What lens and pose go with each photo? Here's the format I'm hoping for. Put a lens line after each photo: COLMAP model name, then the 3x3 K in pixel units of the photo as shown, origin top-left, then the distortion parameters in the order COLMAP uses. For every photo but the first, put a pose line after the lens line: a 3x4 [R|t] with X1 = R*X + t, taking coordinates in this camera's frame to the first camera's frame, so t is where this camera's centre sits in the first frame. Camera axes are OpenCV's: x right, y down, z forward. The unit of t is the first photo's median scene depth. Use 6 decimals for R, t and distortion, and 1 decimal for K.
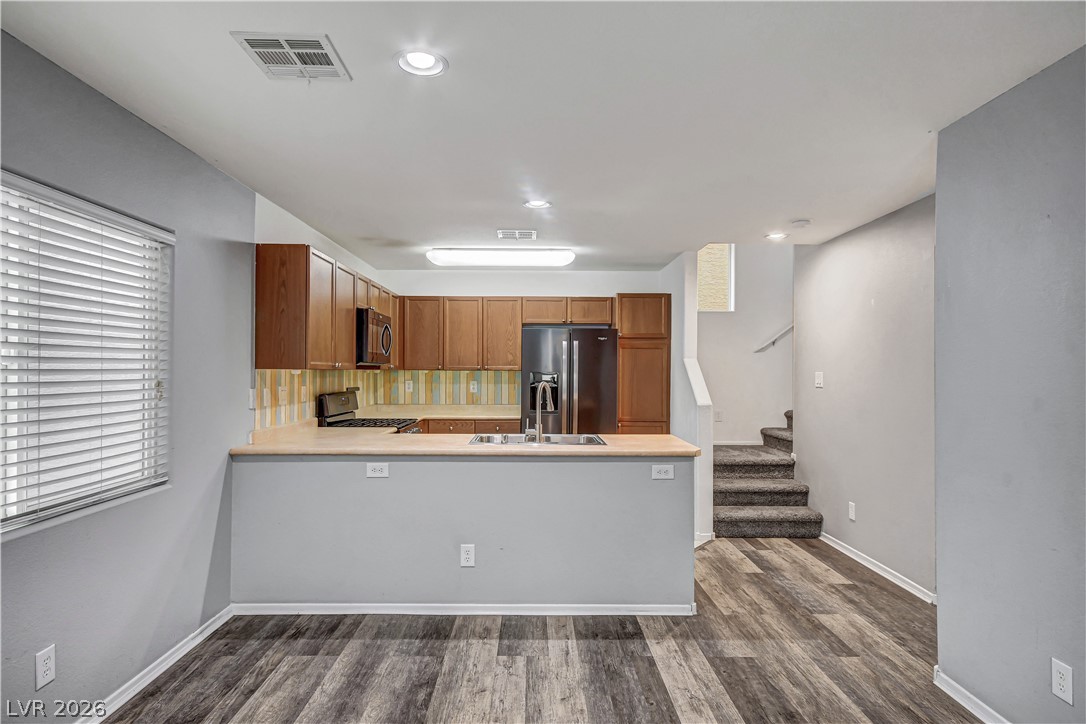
lens RADIAL K [[609.1, 0, 542.1], [0, 609.1, 368.7], [0, 0, 1]] dist [0.019637, -0.000054]
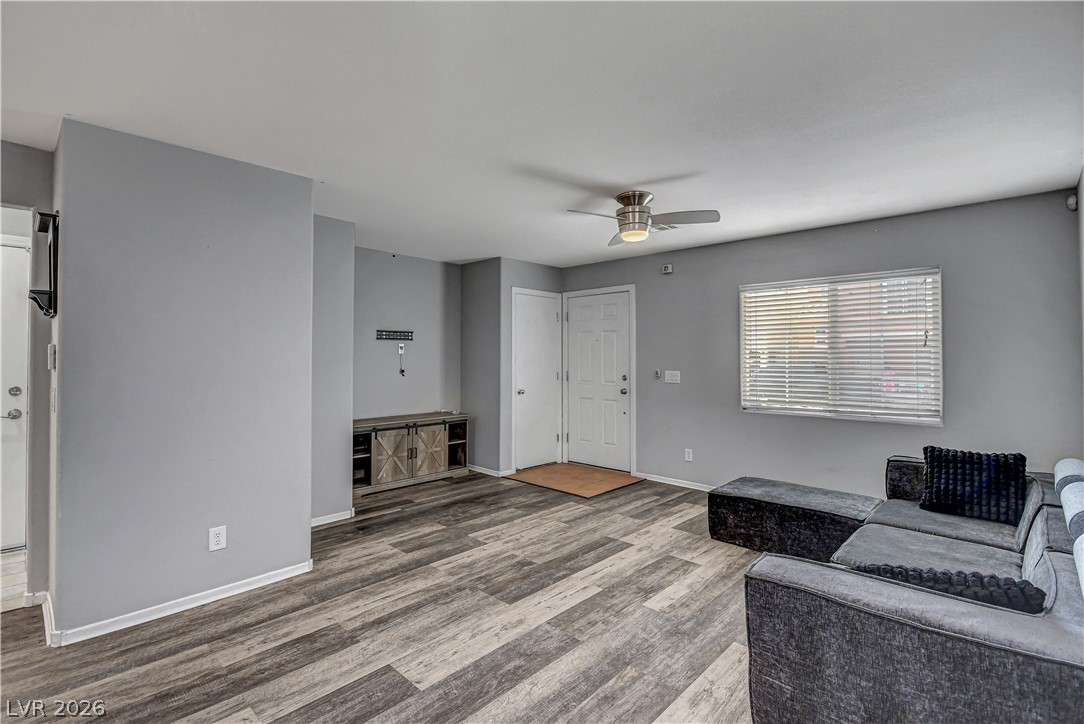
lens RADIAL K [[505.6, 0, 538.5], [0, 505.6, 350.4], [0, 0, 1]] dist [0.000416, -0.004556]
pose [[-0.713392, 0.001209, 0.700765, -0.382681], [-0.010236, 0.999874, -0.012146, 0.010885], [-0.700691, -0.015838, -0.713289, 0.761084]]
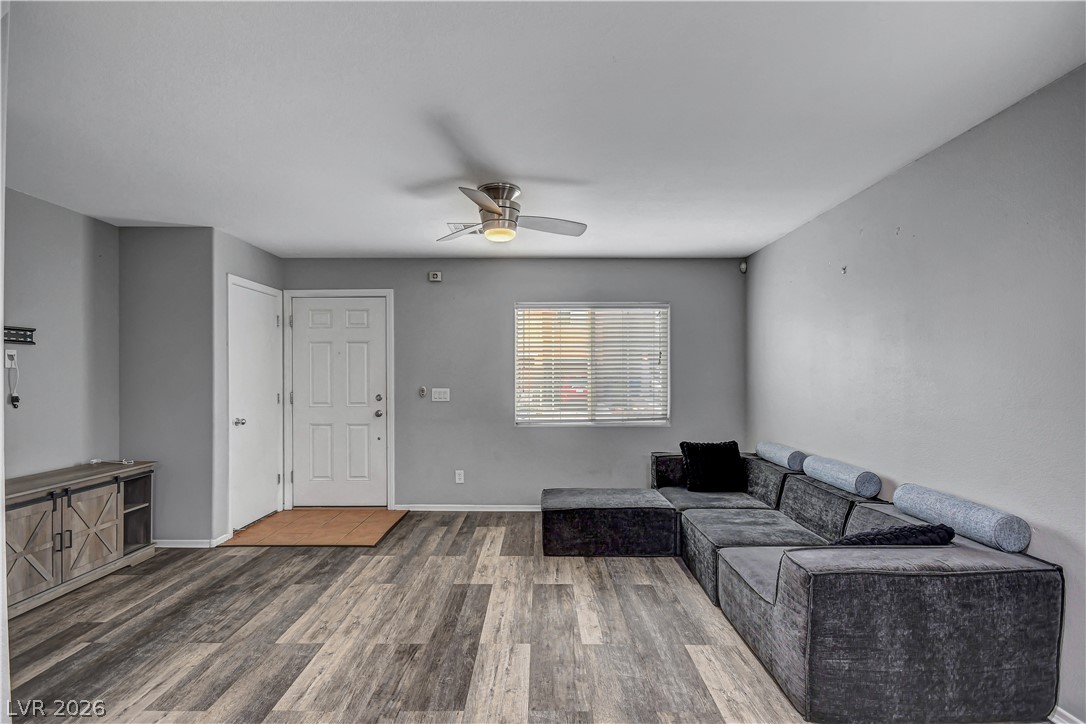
lens RADIAL K [[510.6, 0, 540.3], [0, 510.6, 377.3], [0, 0, 1]] dist [0.000569, -0.000669]
pose [[-0.999861, -0.005585, 0.015685, 0.064331], [-0.005584, 0.999984, 0.000078, 0.017685], [-0.015685, -0.000009, -0.999877, 0.800525]]
